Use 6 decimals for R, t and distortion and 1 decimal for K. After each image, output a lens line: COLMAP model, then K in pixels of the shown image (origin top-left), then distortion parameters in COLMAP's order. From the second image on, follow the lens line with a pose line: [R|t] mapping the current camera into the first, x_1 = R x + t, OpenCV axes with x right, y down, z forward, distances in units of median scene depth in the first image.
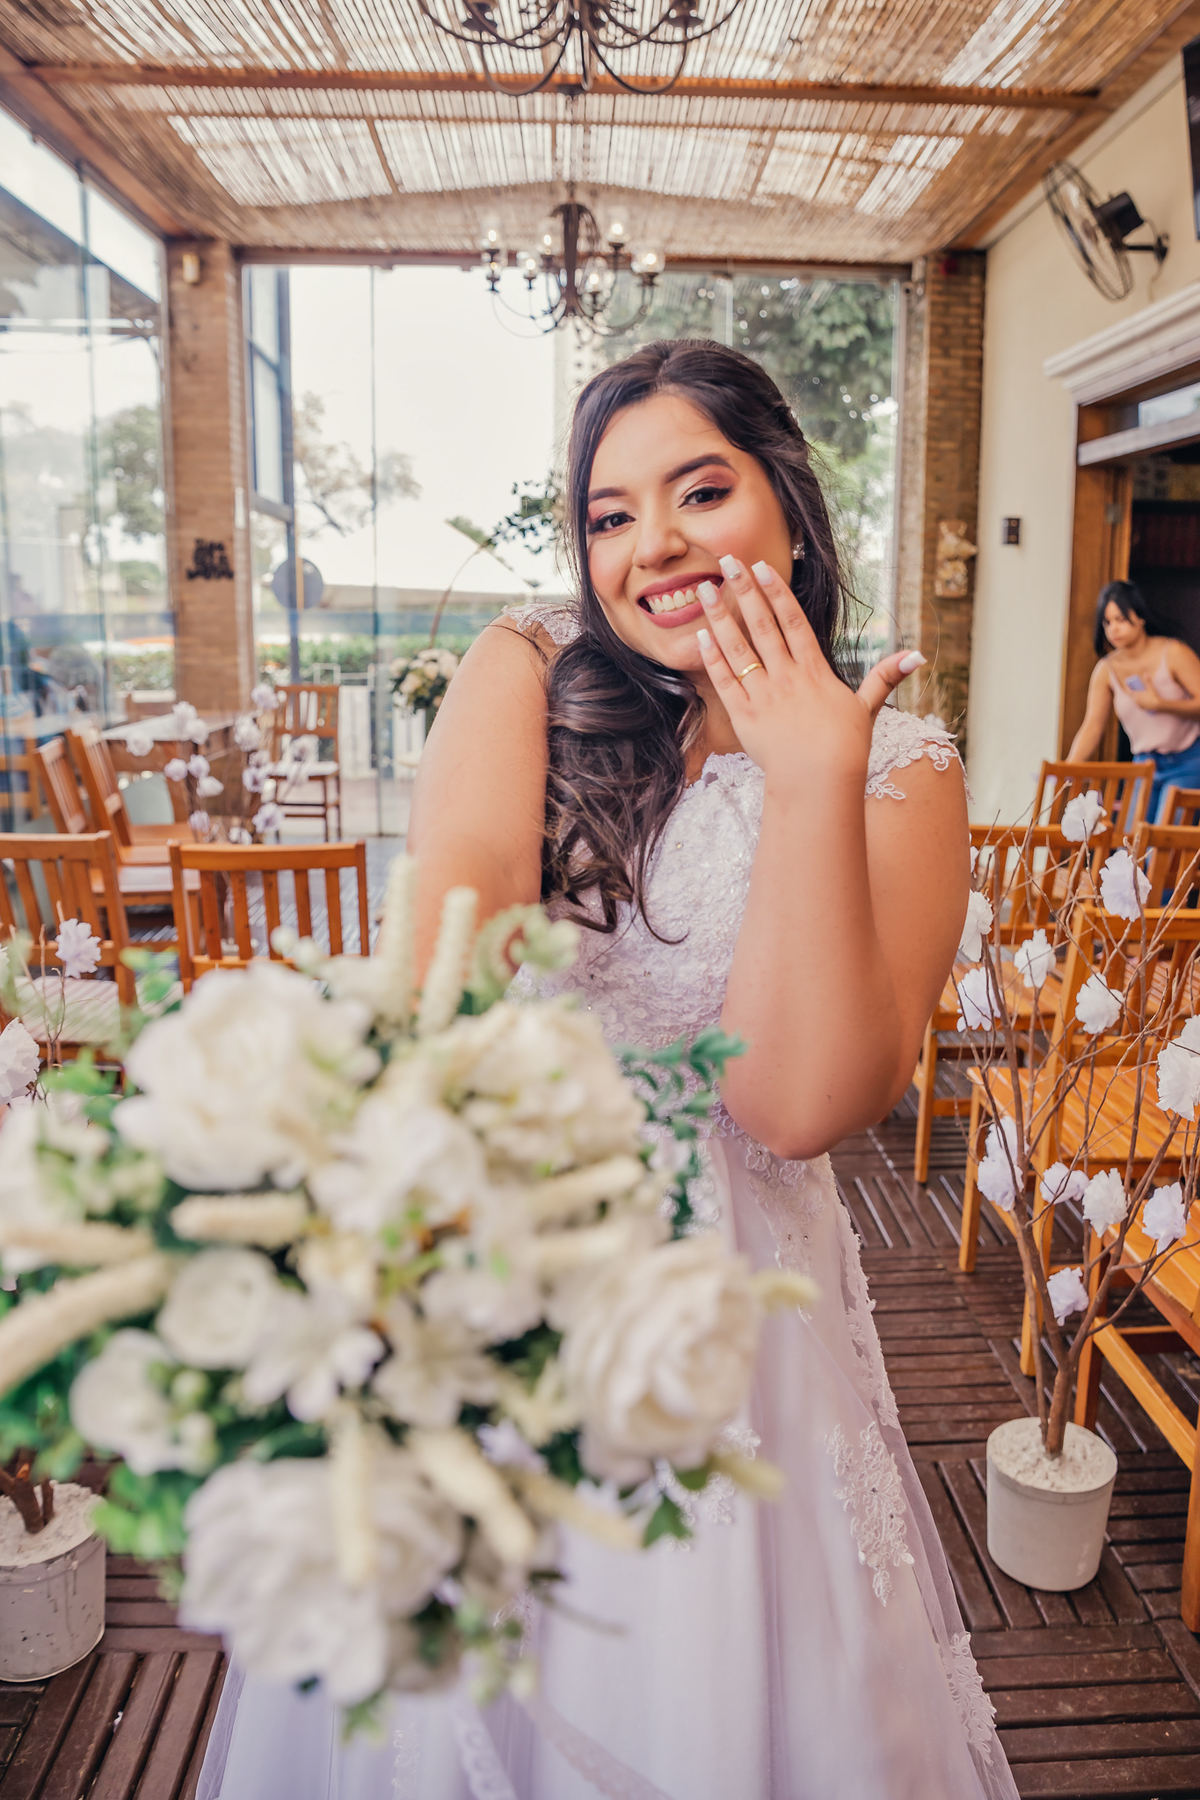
lens RADIAL K [[1330.2, 0, 645.8], [0, 1330.2, 824.4], [0, 0, 1]] dist [-0.109558, 0.087996]
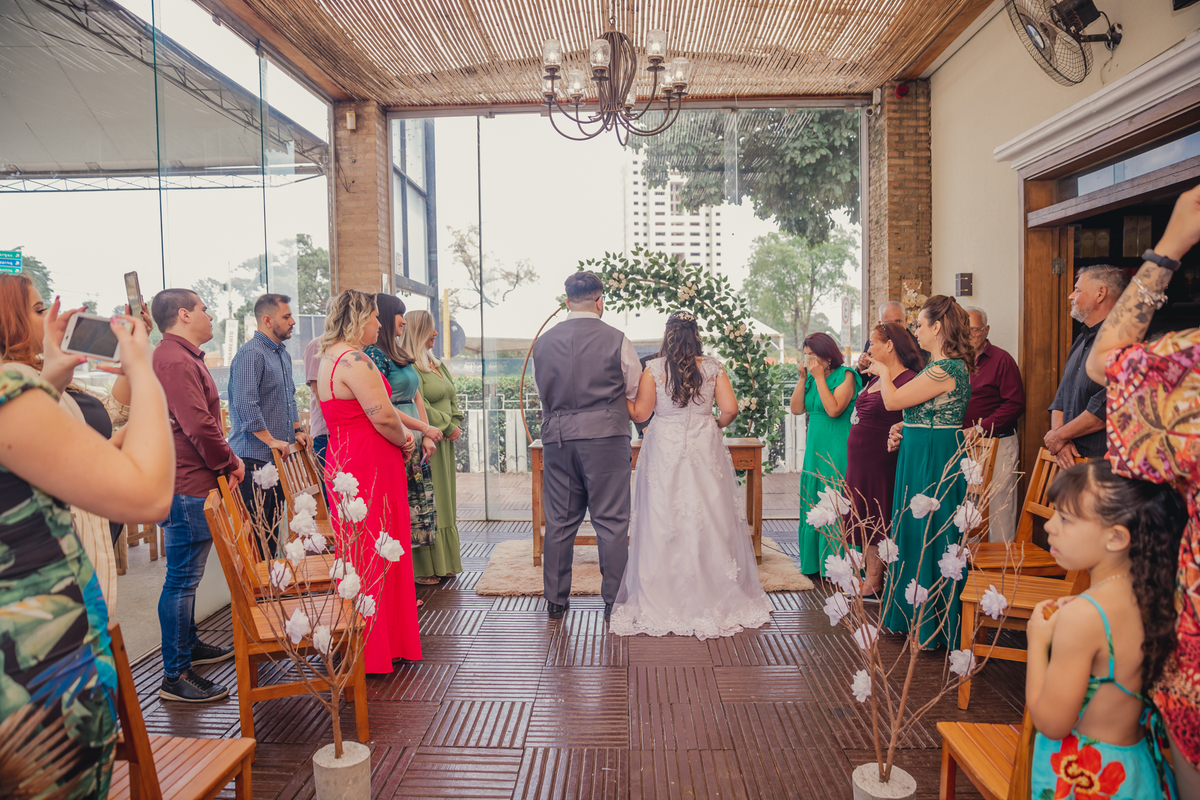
lens RADIAL K [[813.2, 0, 593.1], [0, 813.2, 401.4], [0, 0, 1]] dist [-0.107473, 0.081607]
pose [[0.994124, -0.019478, -0.106479, -0.000883], [0.009150, 0.995278, -0.096634, -0.036011], [0.107859, 0.095092, 0.989608, 0.190560]]
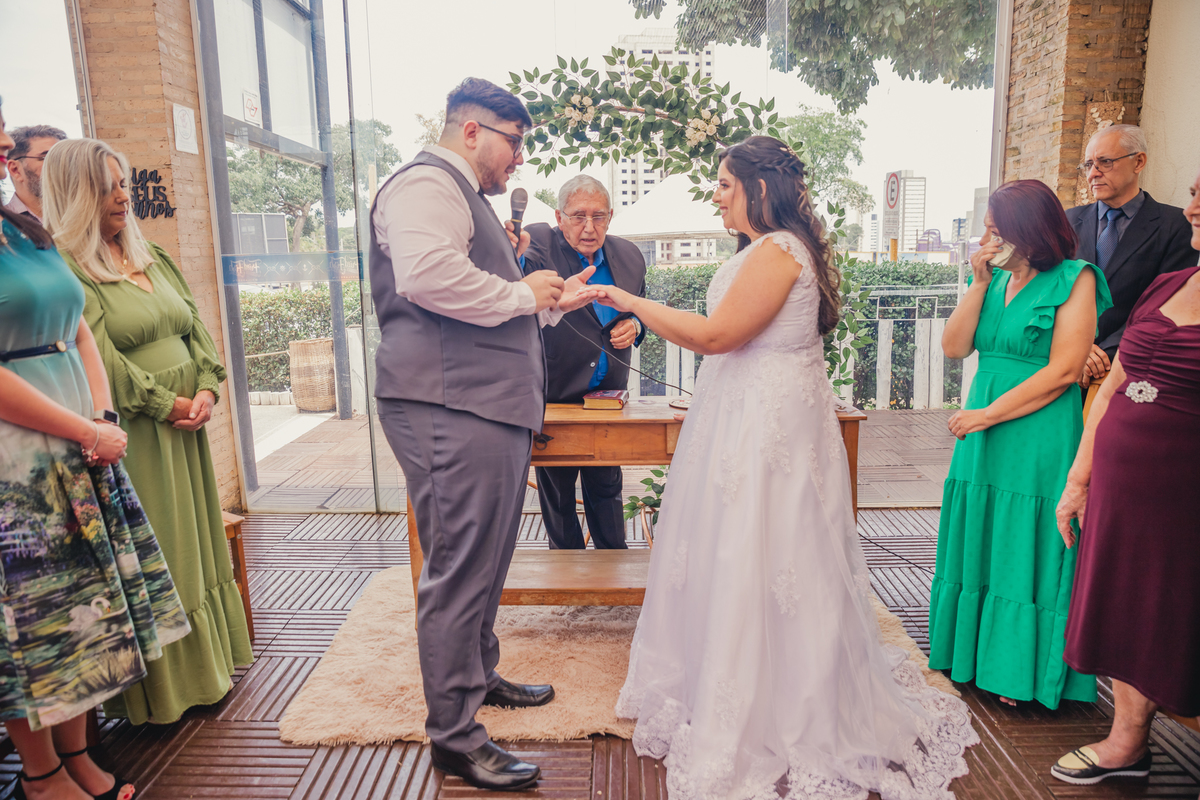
lens RADIAL K [[813.2, 0, 593.1], [0, 813.2, 401.4], [0, 0, 1]] dist [-0.107473, 0.081607]
pose [[0.995325, -0.015104, -0.095393, -0.012678], [0.017442, 0.999567, 0.023718, -0.081419], [0.094994, -0.025271, 0.995157, 0.544866]]
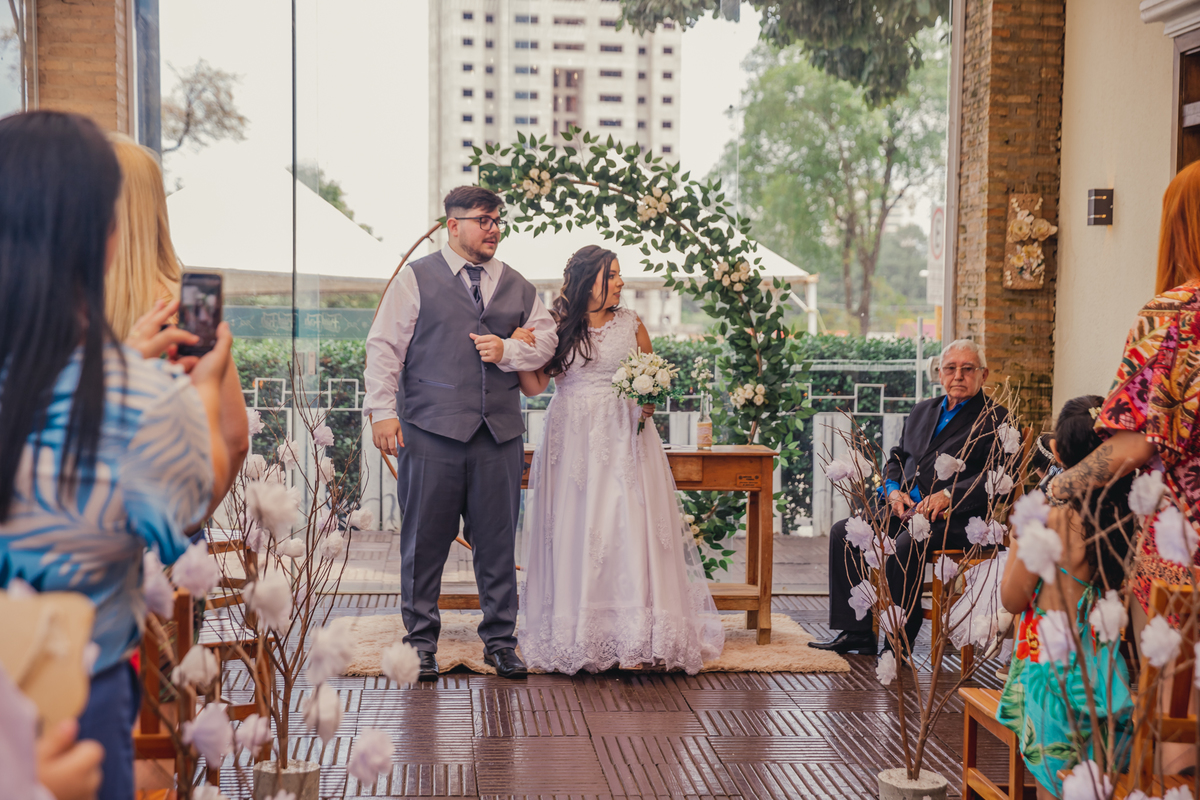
lens RADIAL K [[2005.4, 0, 600.0], [0, 2005.4, 400.0], [0, 0, 1]] dist [0.217388, -0.098010]
pose [[0.999844, -0.000339, 0.017633, -0.046702], [0.002308, 0.993737, -0.111722, 0.030020], [-0.017485, 0.111745, 0.993583, -0.203555]]
